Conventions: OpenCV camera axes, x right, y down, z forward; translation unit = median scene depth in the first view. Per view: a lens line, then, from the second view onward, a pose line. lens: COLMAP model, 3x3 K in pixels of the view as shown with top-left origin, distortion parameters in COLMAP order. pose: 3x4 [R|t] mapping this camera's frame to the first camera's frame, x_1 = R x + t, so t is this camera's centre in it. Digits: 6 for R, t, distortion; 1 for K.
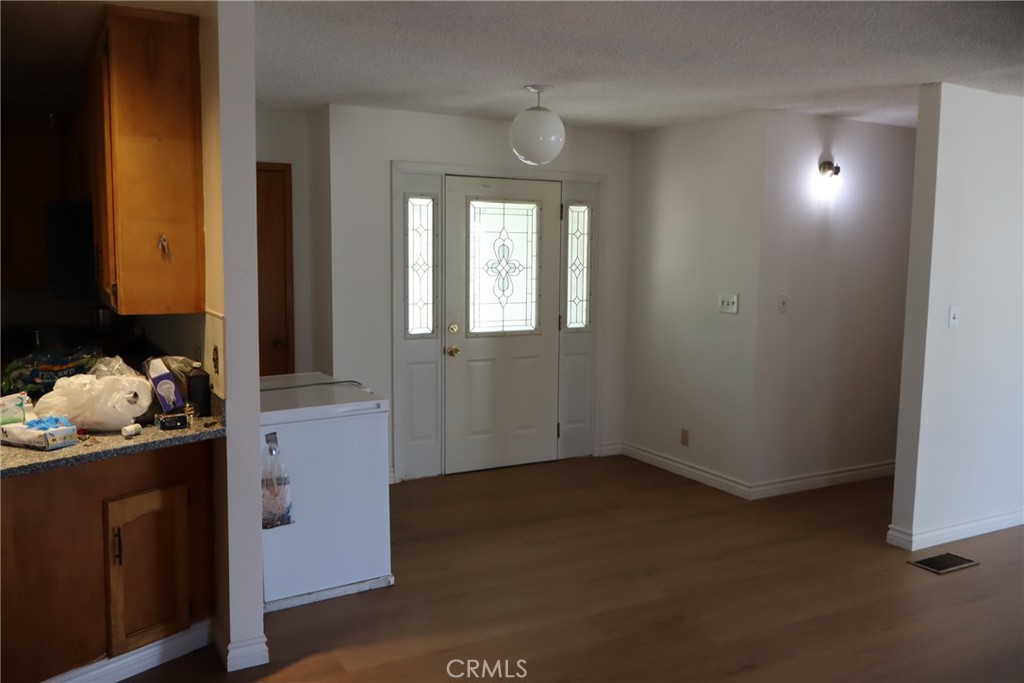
lens RADIAL K [[850.3, 0, 512.0], [0, 850.3, 341.5], [0, 0, 1]] dist [-0.009533, 0.012343]
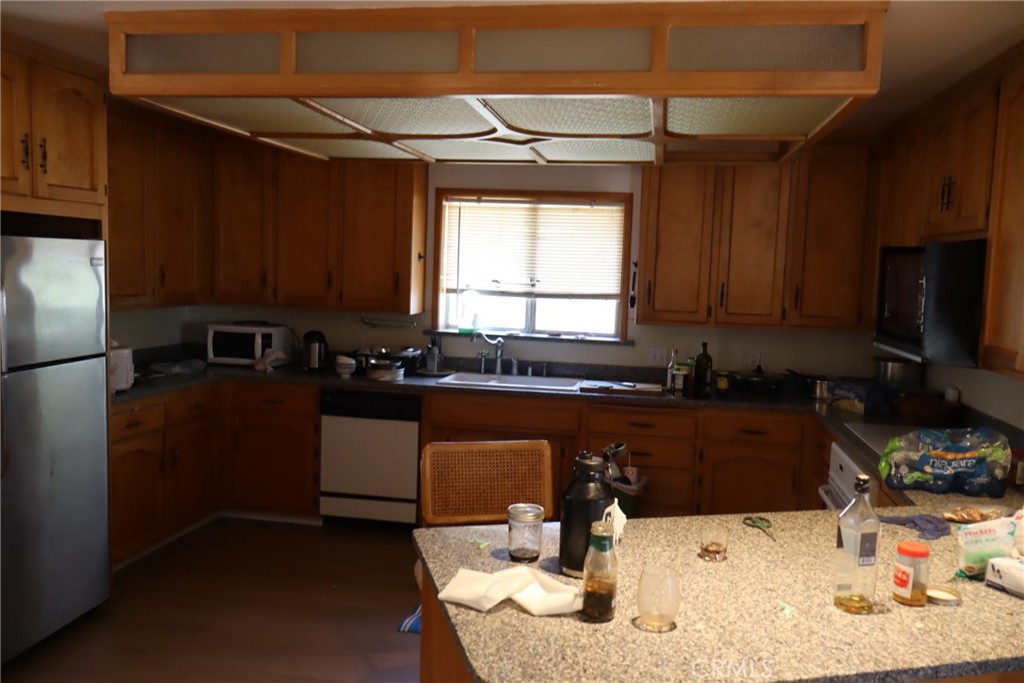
lens RADIAL K [[850.3, 0, 512.0], [0, 850.3, 341.5], [0, 0, 1]] dist [-0.009533, 0.012343]
pose [[0.772146, 0.072517, -0.631294, -0.441426], [-0.092717, 0.995692, 0.000972, -0.045112], [0.628645, 0.057782, 0.775543, 0.162626]]
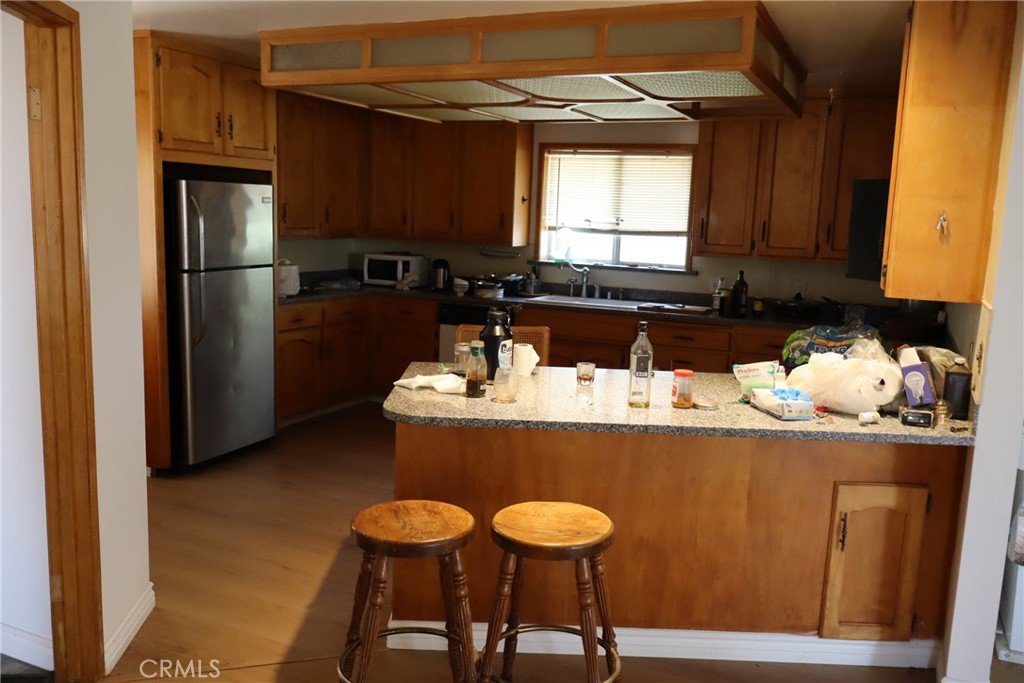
lens RADIAL K [[850.3, 0, 512.0], [0, 850.3, 341.5], [0, 0, 1]] dist [-0.009533, 0.012343]
pose [[0.586289, 0.131675, -0.799329, 0.067479], [-0.114835, 0.990247, 0.078896, -0.009370], [0.801921, 0.045535, 0.595692, 0.099816]]
